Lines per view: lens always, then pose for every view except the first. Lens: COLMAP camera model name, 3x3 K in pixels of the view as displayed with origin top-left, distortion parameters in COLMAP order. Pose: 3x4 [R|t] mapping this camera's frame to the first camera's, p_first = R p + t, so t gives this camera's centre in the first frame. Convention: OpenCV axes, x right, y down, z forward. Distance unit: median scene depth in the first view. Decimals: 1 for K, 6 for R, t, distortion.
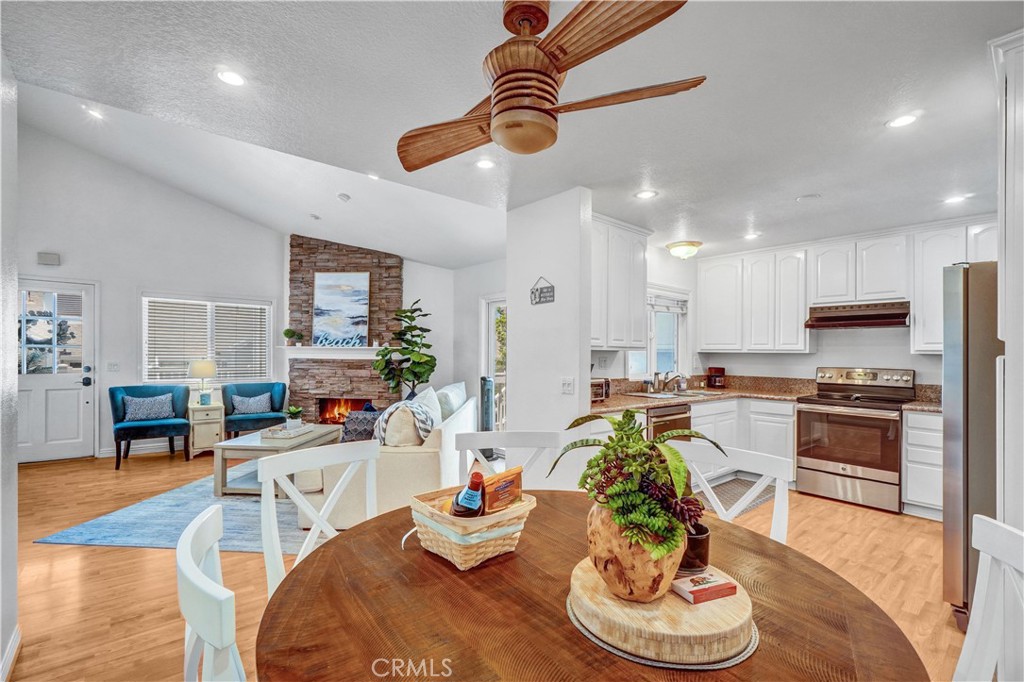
lens RADIAL K [[460.5, 0, 507.9], [0, 460.5, 344.6], [0, 0, 1]] dist [-0.005710, 0.003209]
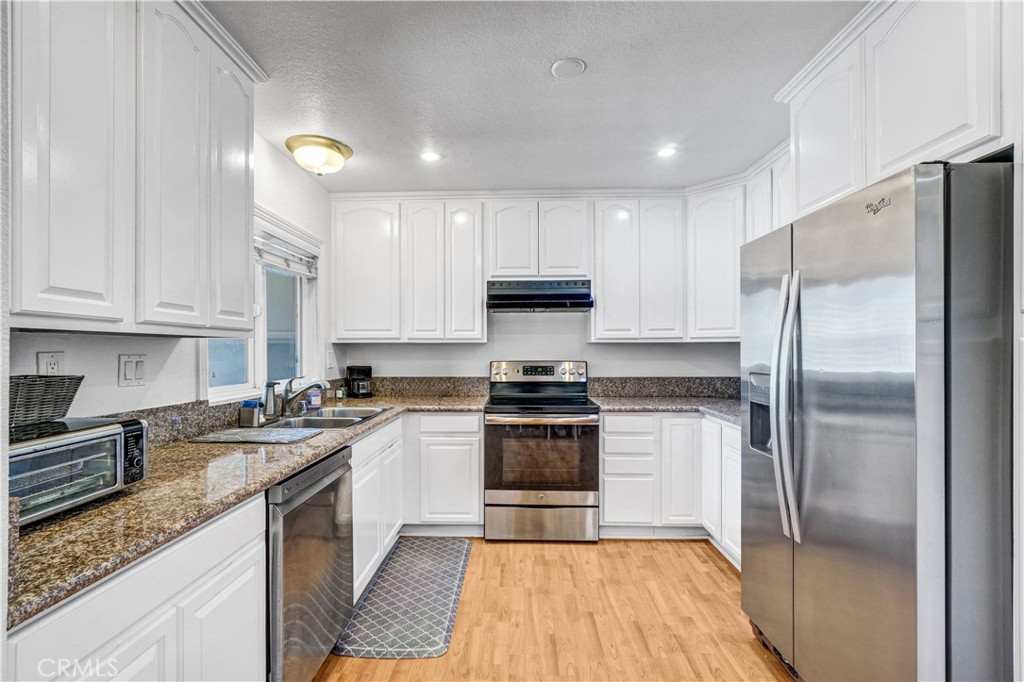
lens RADIAL K [[460.5, 0, 502.5], [0, 460.5, 349.6], [0, 0, 1]] dist [-0.005710, 0.003209]
pose [[0.670460, -0.012130, 0.741847, 0.096763], [-0.003389, 0.999806, 0.019411, 0.011891], [-0.741938, -0.015529, 0.670288, 0.382252]]
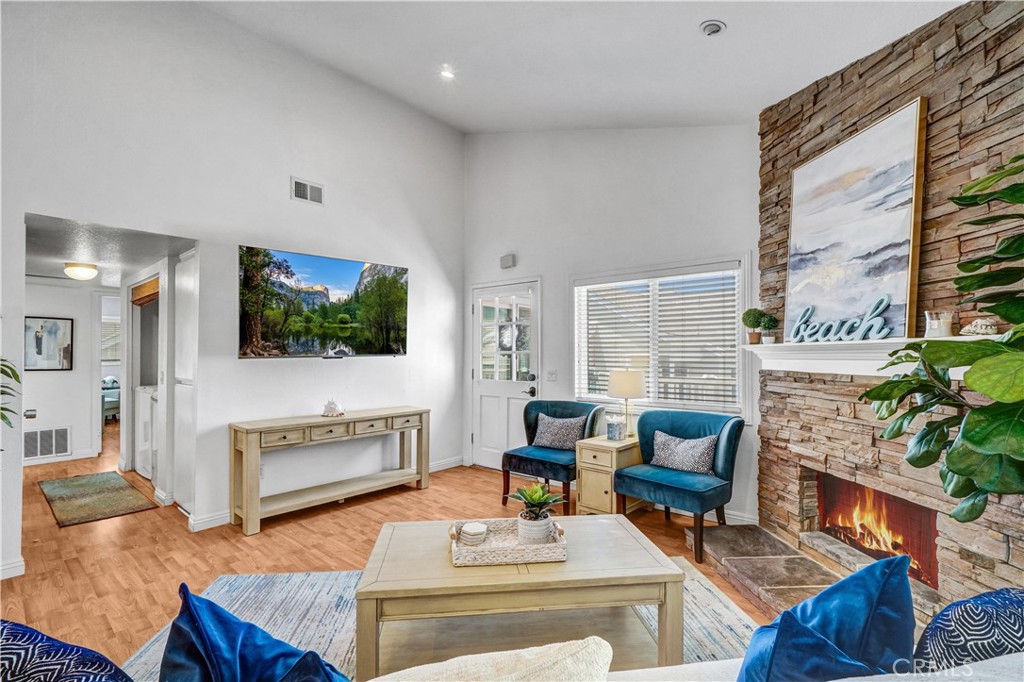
lens RADIAL K [[460.5, 0, 506.3], [0, 460.5, 352.7], [0, 0, 1]] dist [-0.005710, 0.003209]
pose [[0.150096, -0.014269, -0.988569, -0.046454], [0.020278, 0.999730, -0.011351, 0.014233], [0.988464, -0.018342, 0.150344, 0.788872]]
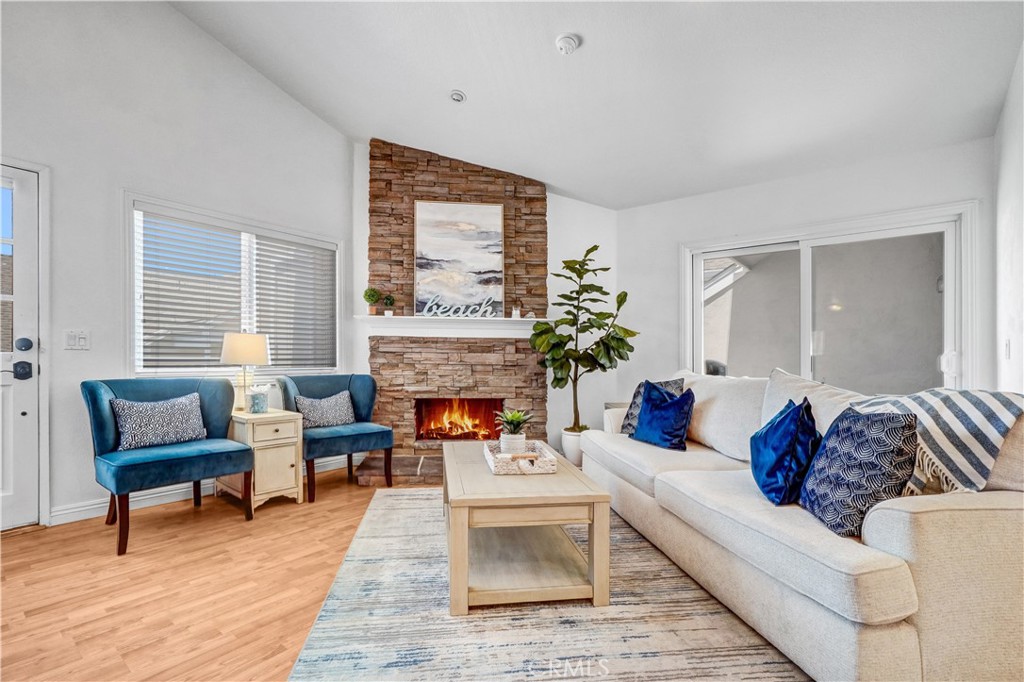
lens RADIAL K [[460.5, 0, 502.8], [0, 460.5, 348.0], [0, 0, 1]] dist [-0.005710, 0.003209]
pose [[0.982241, 0.003639, 0.187590, -0.493221], [-0.004626, 0.999978, 0.004821, 0.050532], [-0.187568, -0.005603, 0.982236, 0.415810]]
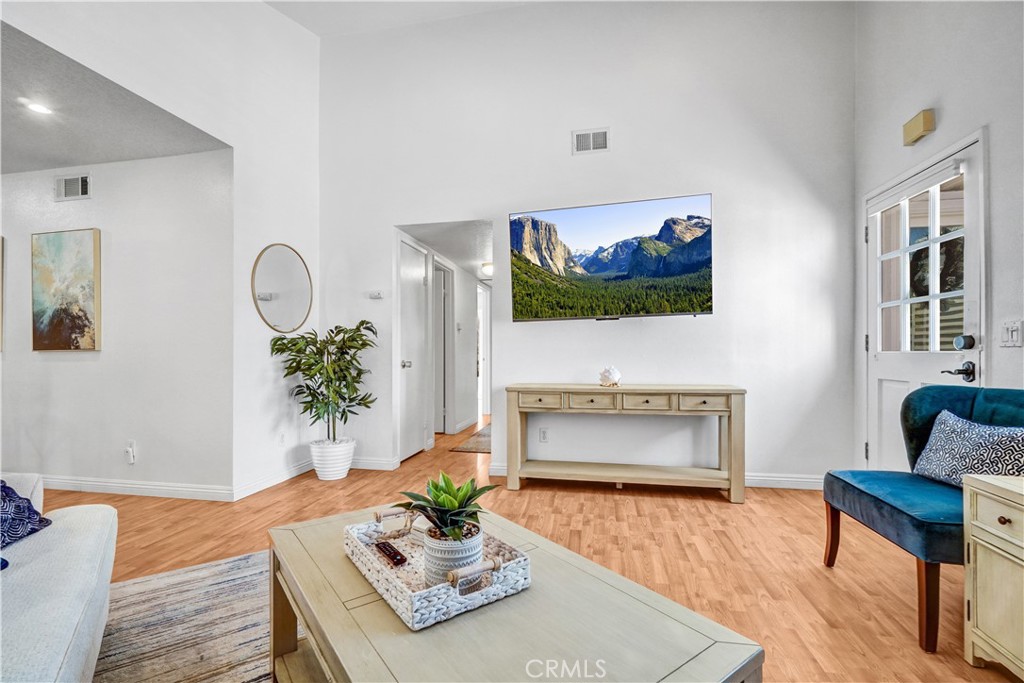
lens RADIAL K [[460.5, 0, 499.9], [0, 460.5, 353.4], [0, 0, 1]] dist [-0.005710, 0.003209]
pose [[-0.787378, -0.004103, -0.616457, -0.291878], [0.009825, 0.999767, -0.019203, 0.065264], [0.616392, -0.021177, -0.787154, 1.029107]]
